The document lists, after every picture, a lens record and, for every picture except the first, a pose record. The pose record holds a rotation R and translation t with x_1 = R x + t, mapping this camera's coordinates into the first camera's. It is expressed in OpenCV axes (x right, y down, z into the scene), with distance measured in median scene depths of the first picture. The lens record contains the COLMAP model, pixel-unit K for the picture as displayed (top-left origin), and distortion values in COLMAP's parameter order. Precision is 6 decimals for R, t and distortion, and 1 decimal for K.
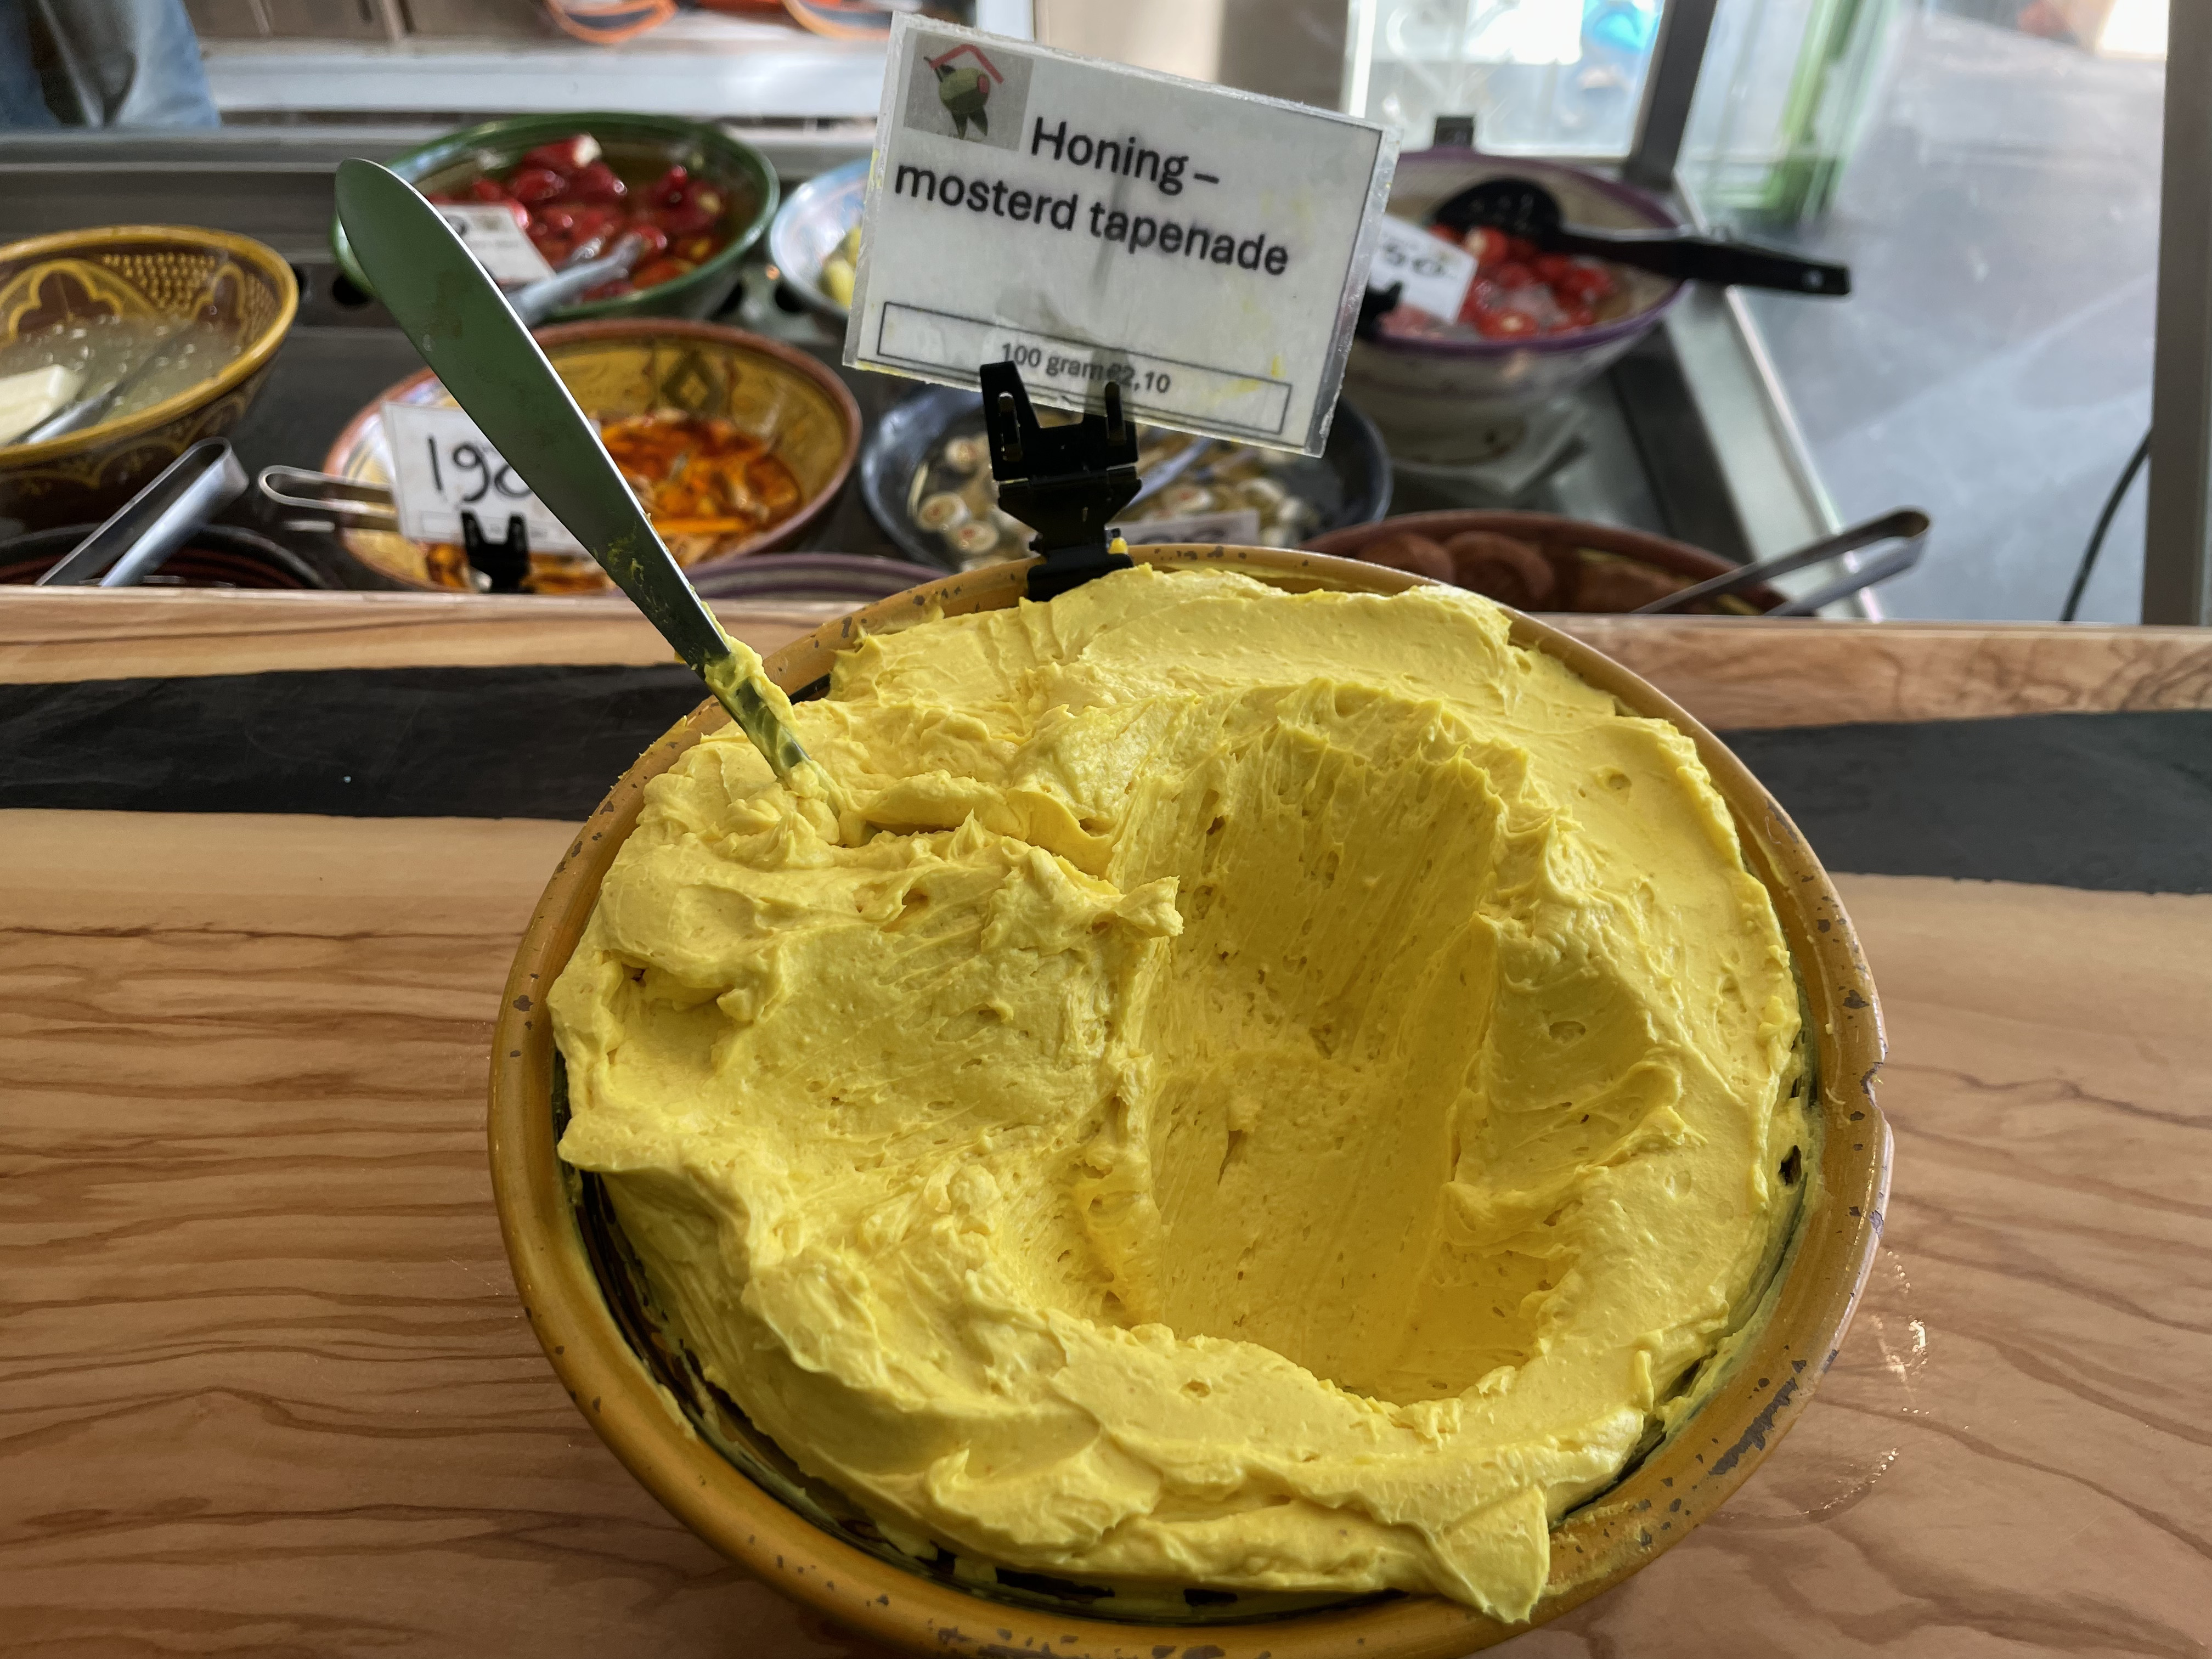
lens RADIAL K [[1734.3, 0, 1104.9], [0, 1734.3, 832.9], [0, 0, 1]] dist [0.062483, -0.092677]
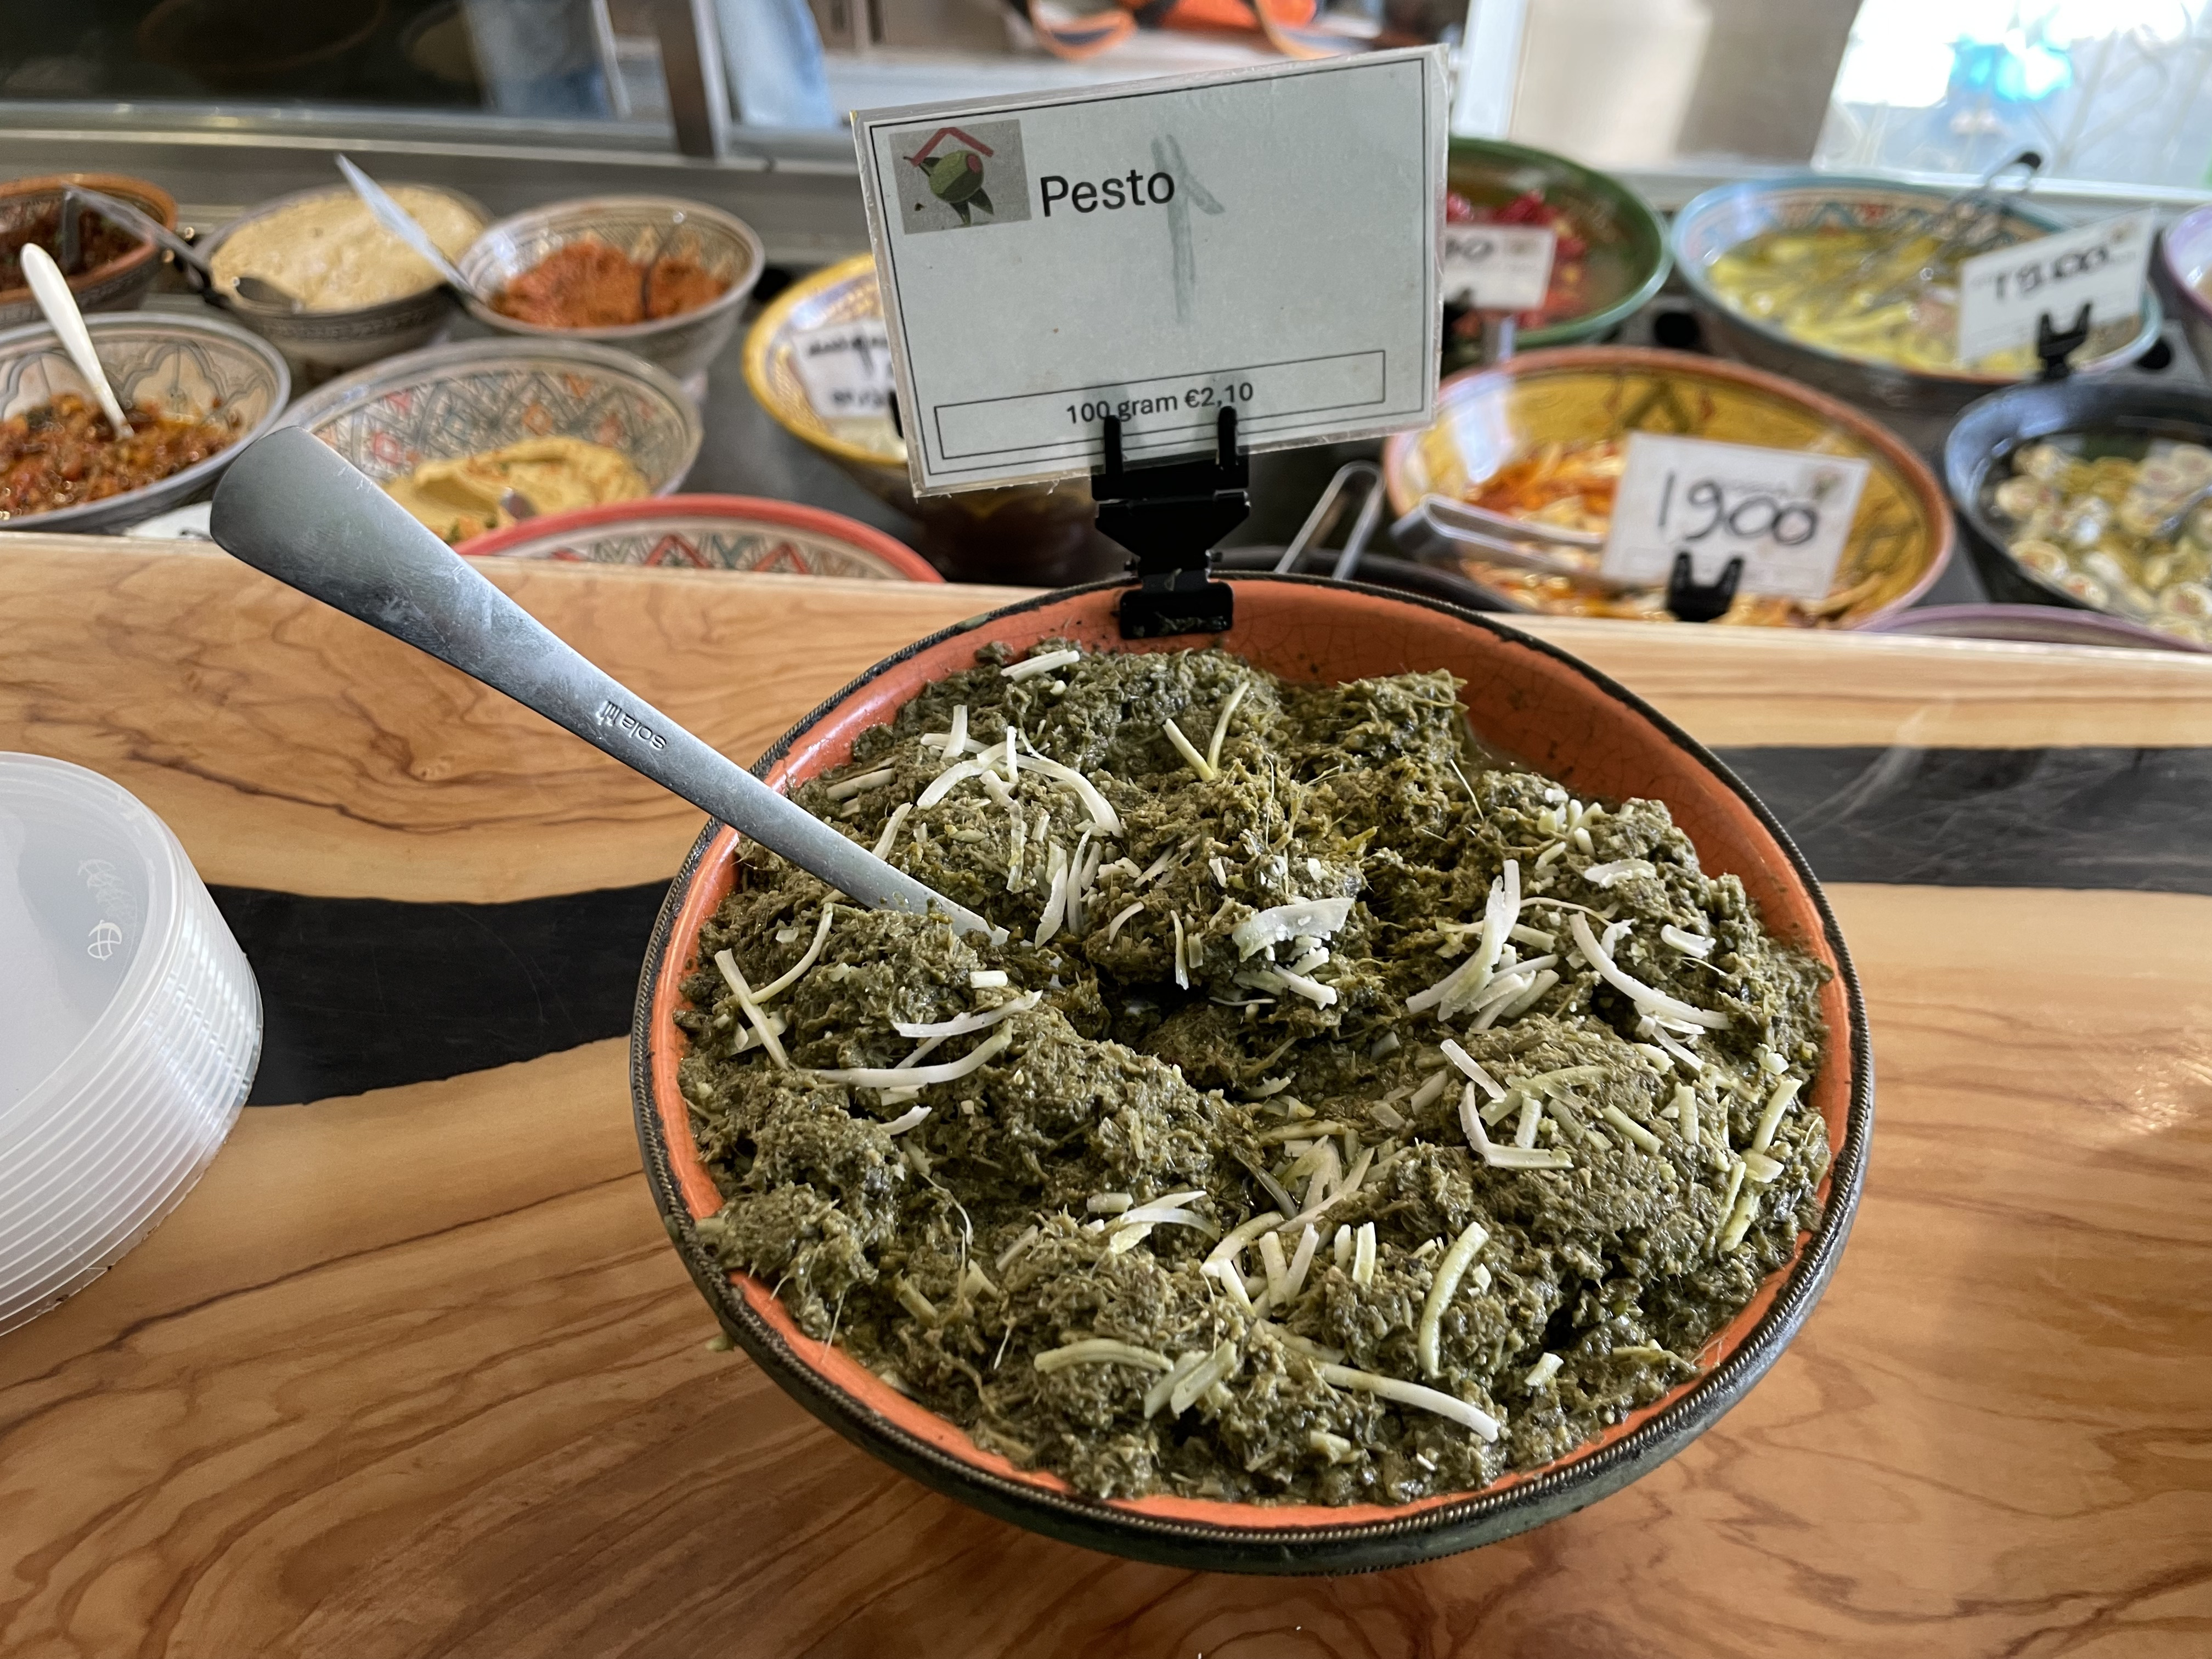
lens RADIAL K [[1734.3, 0, 1096.4], [0, 1734.3, 828.5], [0, 0, 1]] dist [0.062483, -0.092677]
pose [[0.998198, 0.046537, -0.037891, -0.455256], [-0.047076, 0.998801, -0.013449, -0.003426], [0.037220, 0.015209, 0.999191, 0.029070]]
